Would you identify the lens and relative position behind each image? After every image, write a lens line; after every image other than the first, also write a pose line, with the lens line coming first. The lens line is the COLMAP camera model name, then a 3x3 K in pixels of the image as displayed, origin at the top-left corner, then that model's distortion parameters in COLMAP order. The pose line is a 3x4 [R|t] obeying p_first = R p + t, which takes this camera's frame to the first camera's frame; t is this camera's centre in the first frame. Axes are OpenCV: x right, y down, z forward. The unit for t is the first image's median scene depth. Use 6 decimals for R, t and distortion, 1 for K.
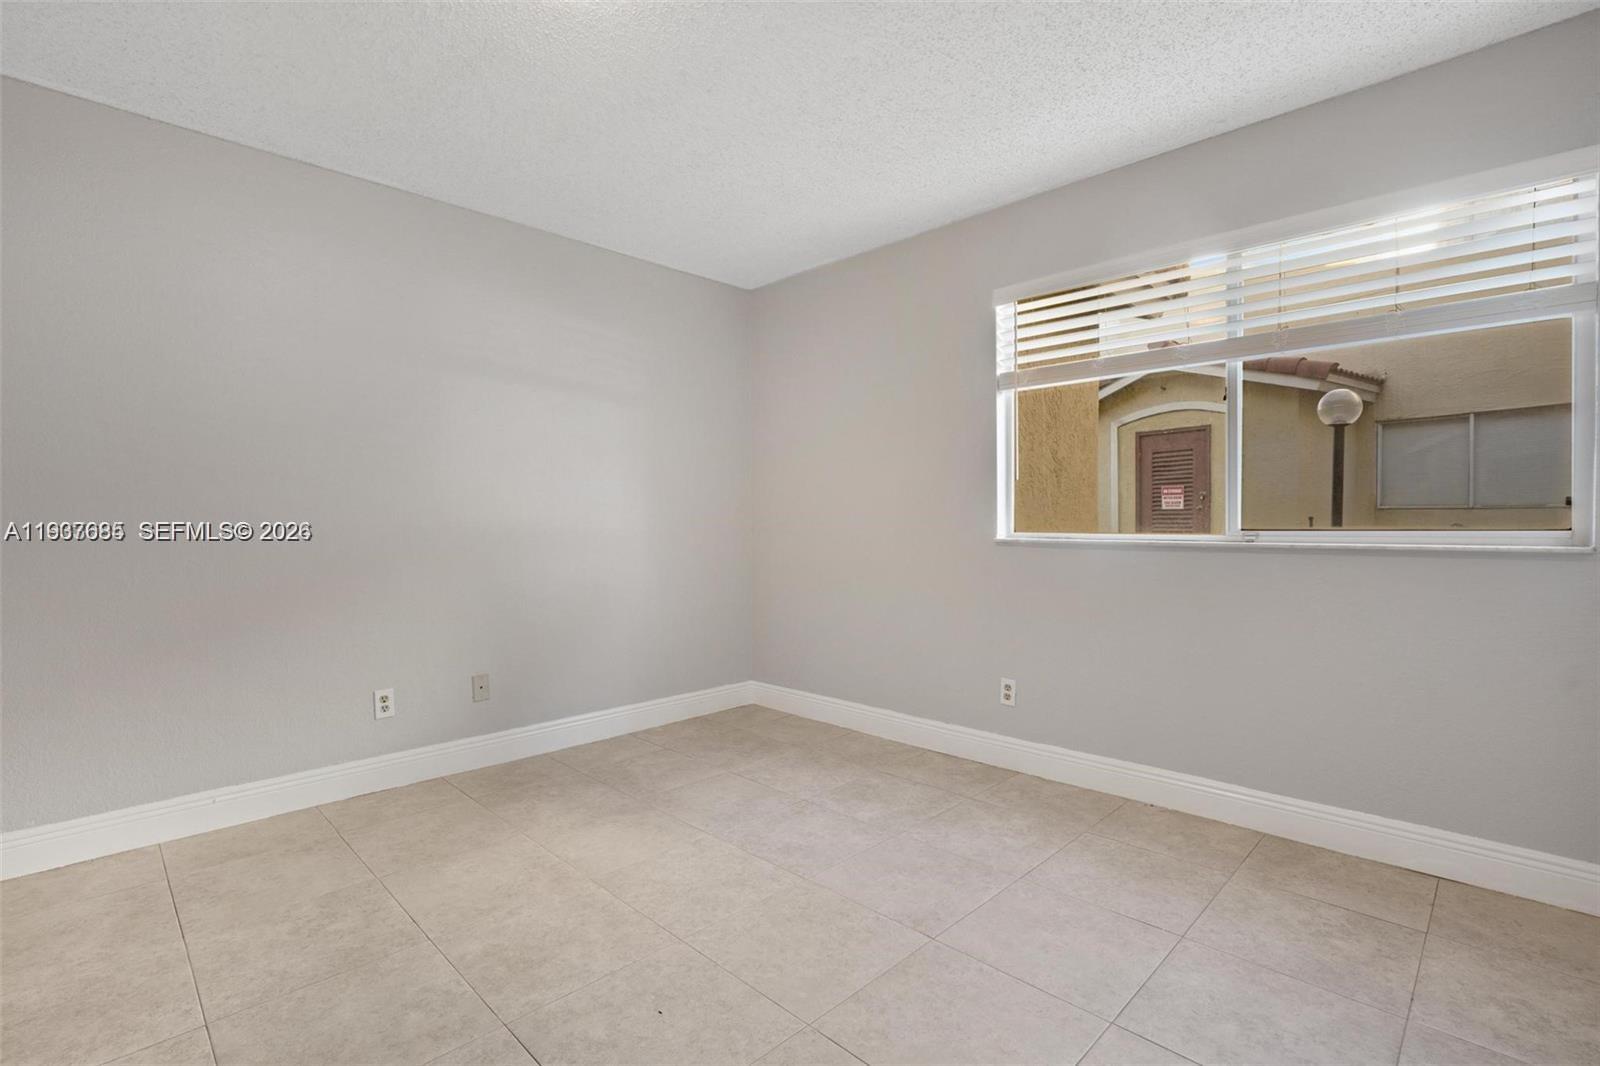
lens RADIAL K [[724.7, 0, 799.2], [0, 724.7, 526.0], [0, 0, 1]] dist [-0.003230, 0.000865]
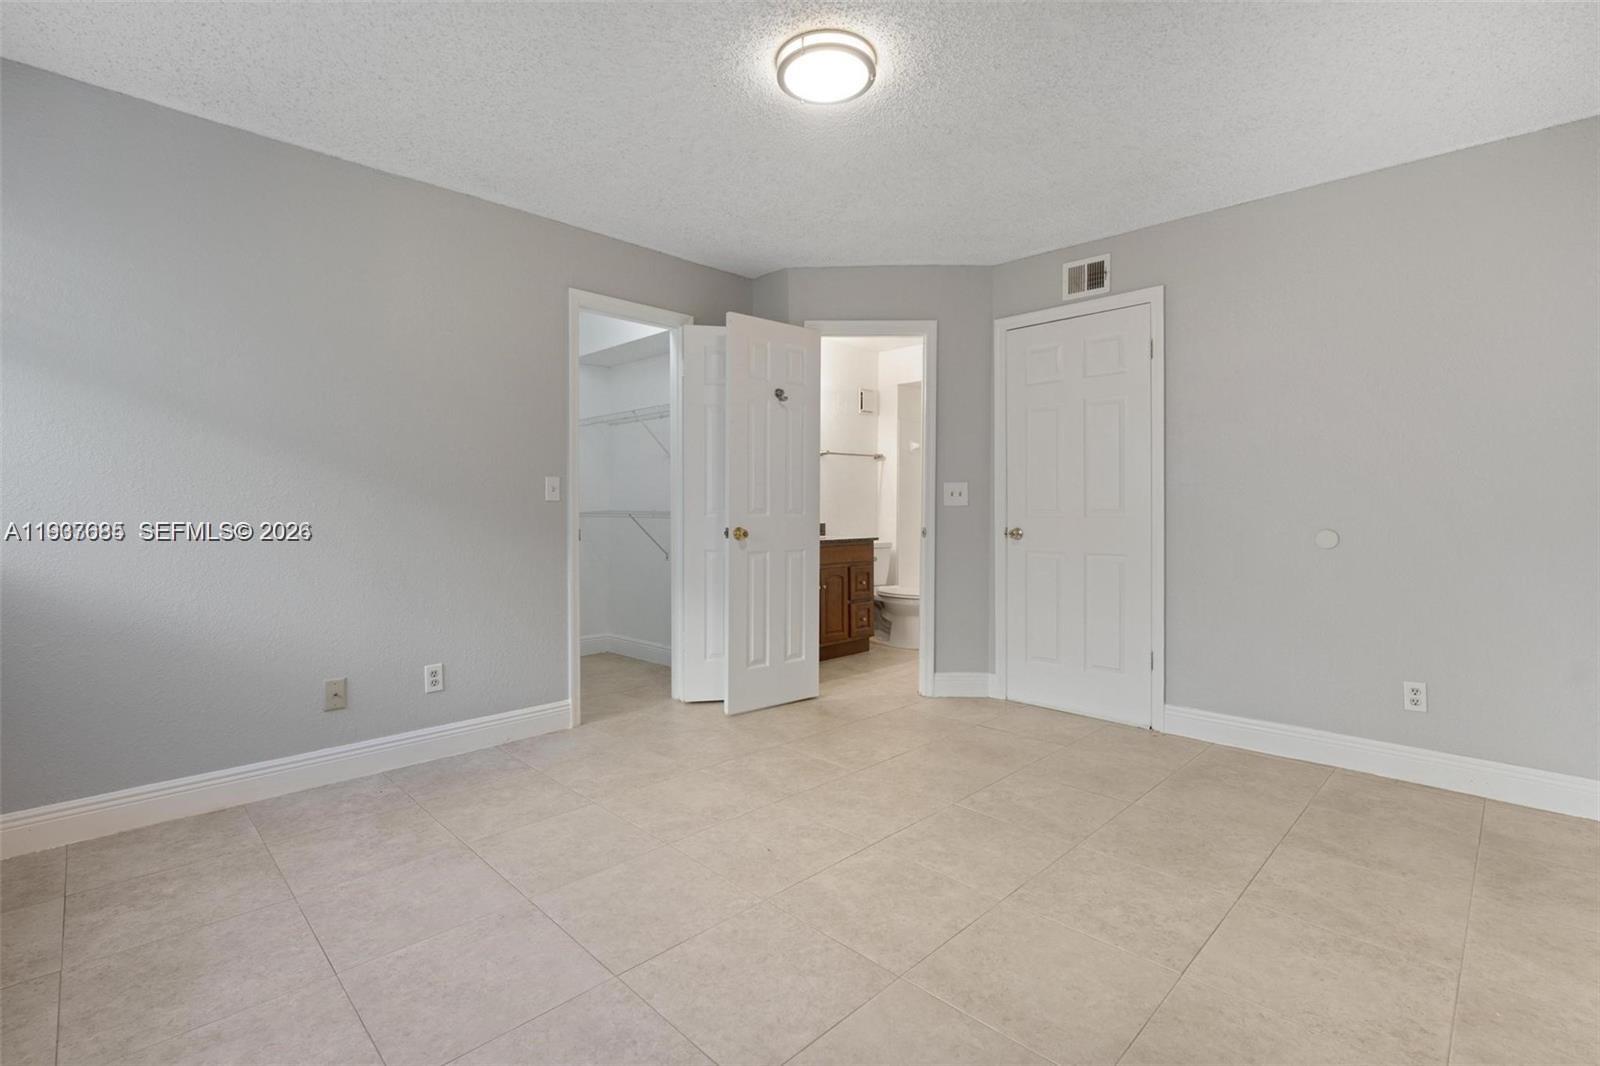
lens RADIAL K [[724.7, 0, 798.6], [0, 724.7, 526.0], [0, 0, 1]] dist [-0.003230, 0.000865]
pose [[-0.999958, 0.005469, 0.007411, -0.221252], [0.005683, 0.999558, 0.029168, -0.007237], [-0.007248, 0.029209, -0.999547, 2.018055]]
